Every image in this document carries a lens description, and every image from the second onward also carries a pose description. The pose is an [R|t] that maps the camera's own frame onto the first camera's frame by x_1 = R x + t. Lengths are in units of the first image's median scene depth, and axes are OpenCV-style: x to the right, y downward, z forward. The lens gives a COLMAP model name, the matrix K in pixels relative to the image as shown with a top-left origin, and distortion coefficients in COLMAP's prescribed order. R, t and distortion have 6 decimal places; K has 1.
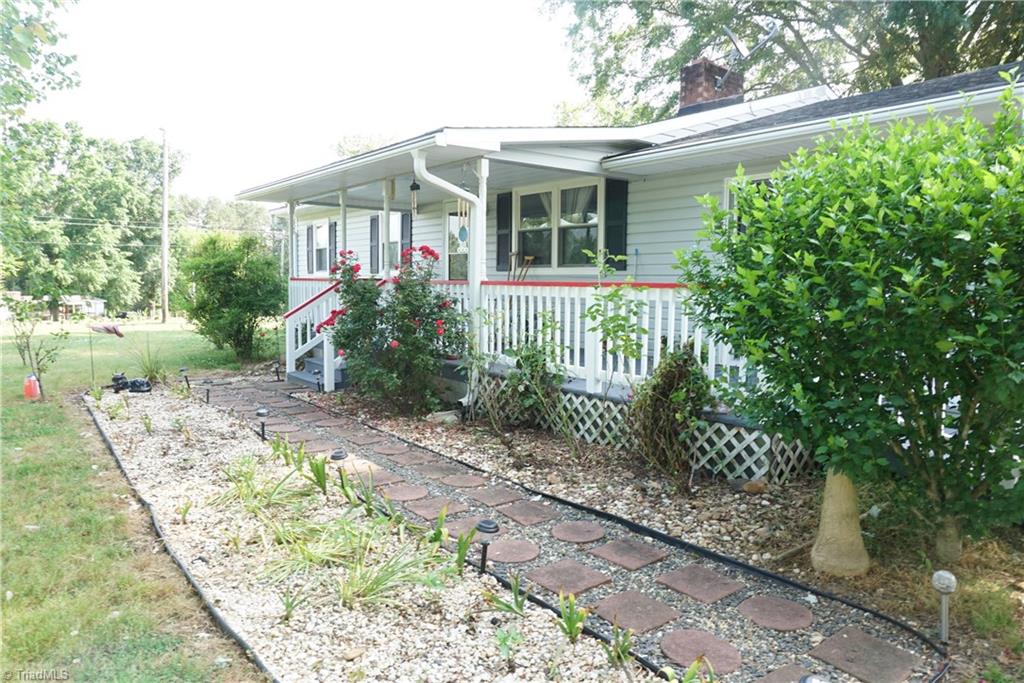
lens RADIAL K [[686.8, 0, 509.8], [0, 686.8, 341.9], [0, 0, 1]] dist [-0.057241, 0.029894]
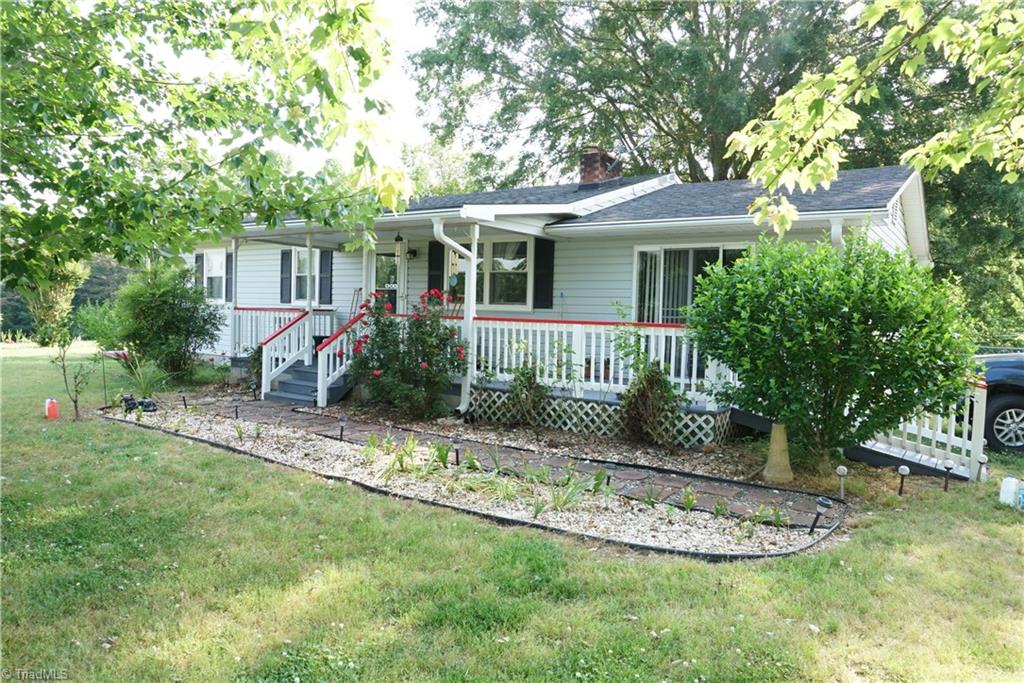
lens RADIAL K [[686.8, 0, 513.6], [0, 686.8, 341.5], [0, 0, 1]] dist [-0.057241, 0.029894]
pose [[0.952625, 0.003526, 0.304127, -0.430518], [0.008108, 0.999283, -0.036981, 0.008387], [-0.304039, 0.037695, 0.951914, -0.319930]]
